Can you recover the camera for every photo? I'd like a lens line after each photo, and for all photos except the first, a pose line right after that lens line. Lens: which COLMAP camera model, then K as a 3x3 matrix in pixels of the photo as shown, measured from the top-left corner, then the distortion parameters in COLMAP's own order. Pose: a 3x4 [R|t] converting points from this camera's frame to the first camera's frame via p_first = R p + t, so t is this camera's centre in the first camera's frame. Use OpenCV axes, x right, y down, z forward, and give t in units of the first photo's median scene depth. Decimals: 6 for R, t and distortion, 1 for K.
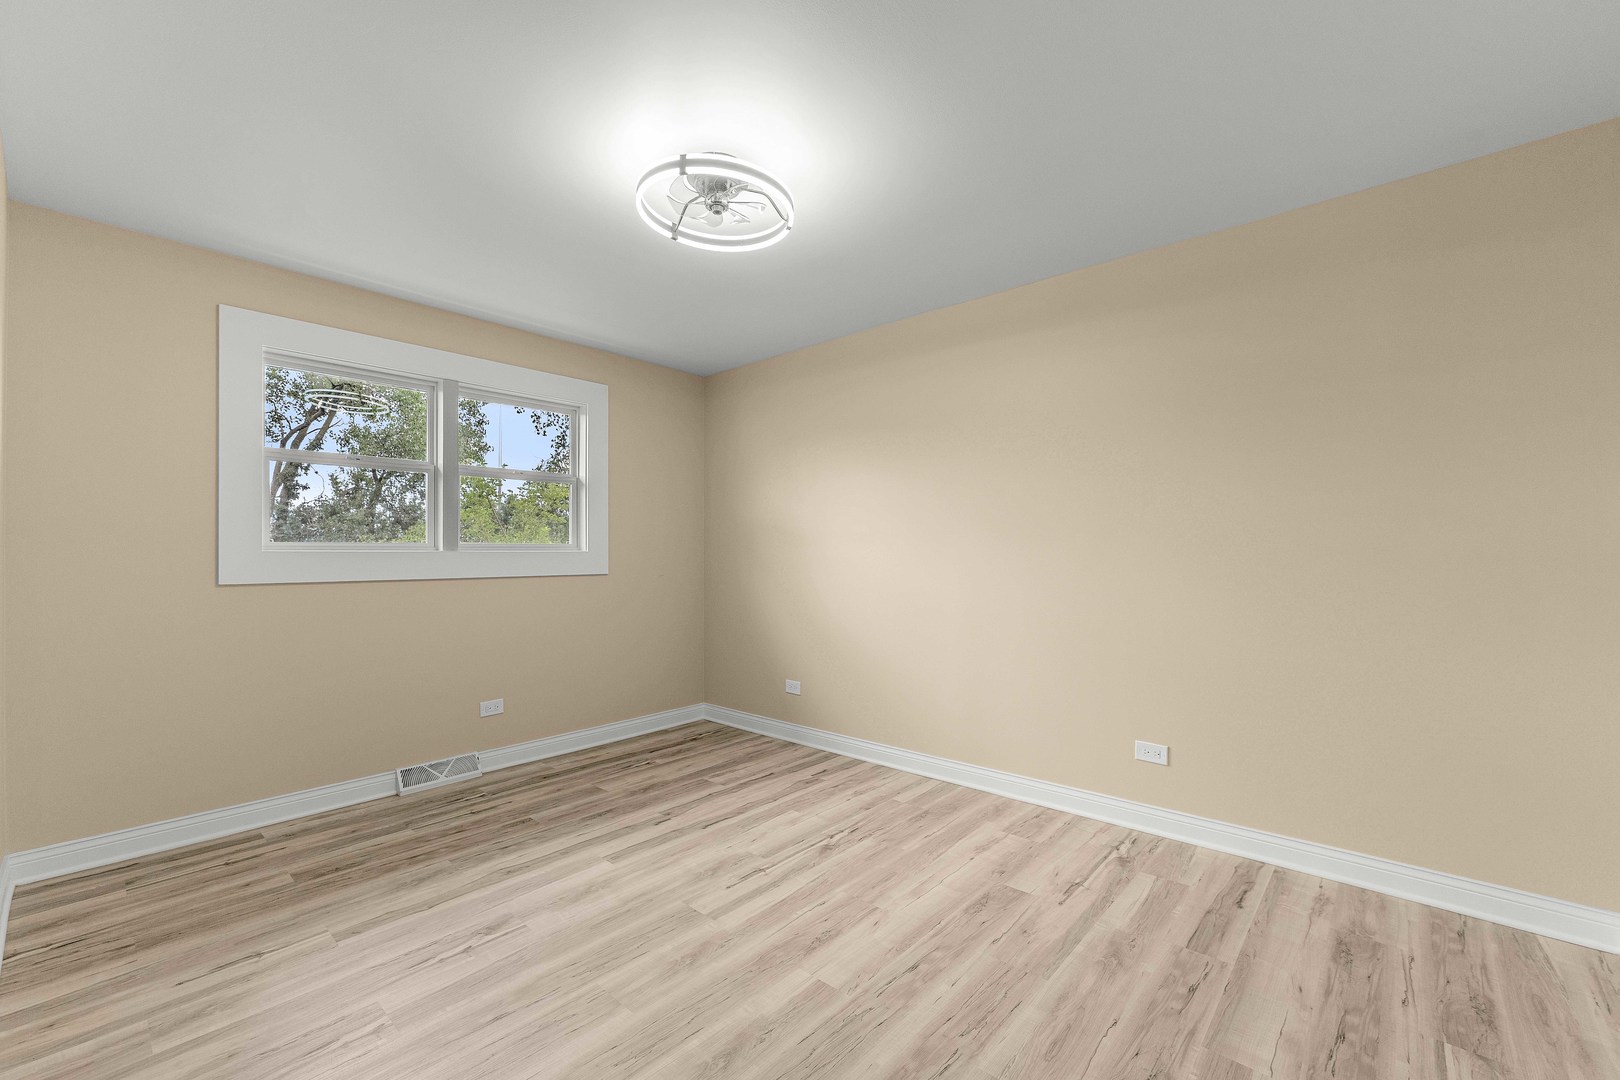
lens RADIAL K [[646.2, 0, 805.4], [0, 646.2, 548.8], [0, 0, 1]] dist [-0.000157, -0.000187]
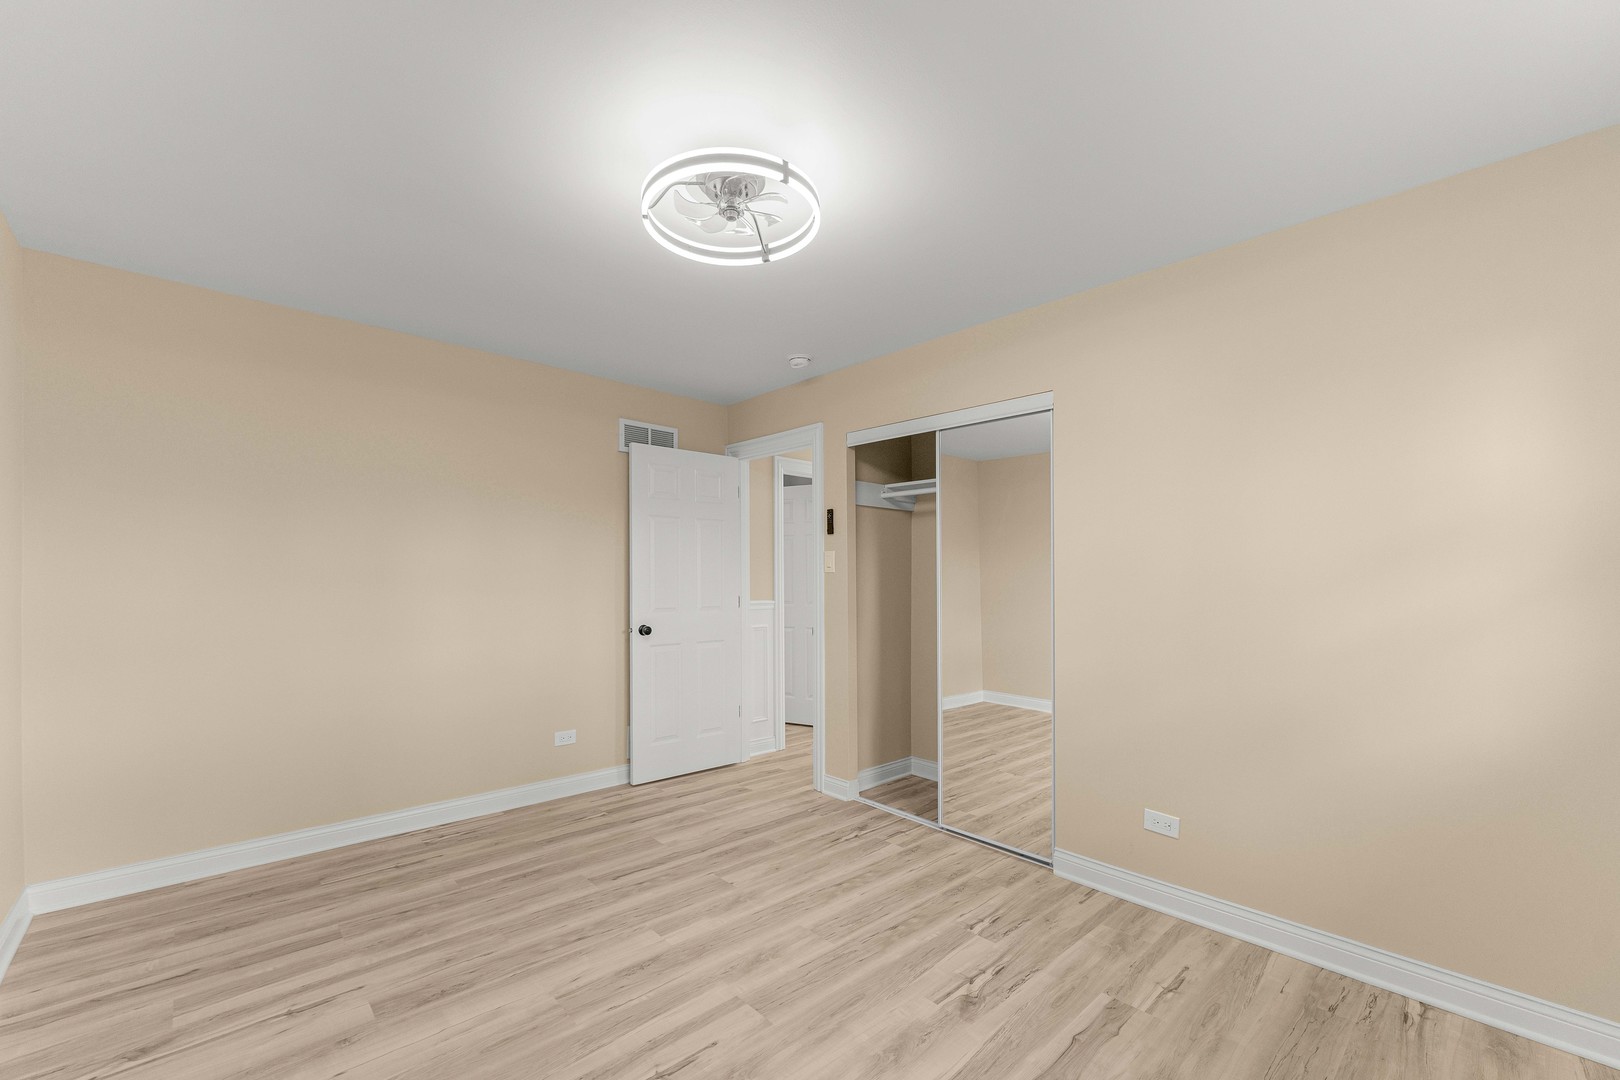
lens RADIAL K [[659.7, 0, 806.9], [0, 659.7, 574.7], [0, 0, 1]] dist [-0.000137, -0.000266]
pose [[-0.995795, -0.003614, 0.091535, -0.337211], [-0.005130, 0.999854, -0.016324, -0.022488], [-0.091463, -0.016725, -0.995668, 2.009518]]
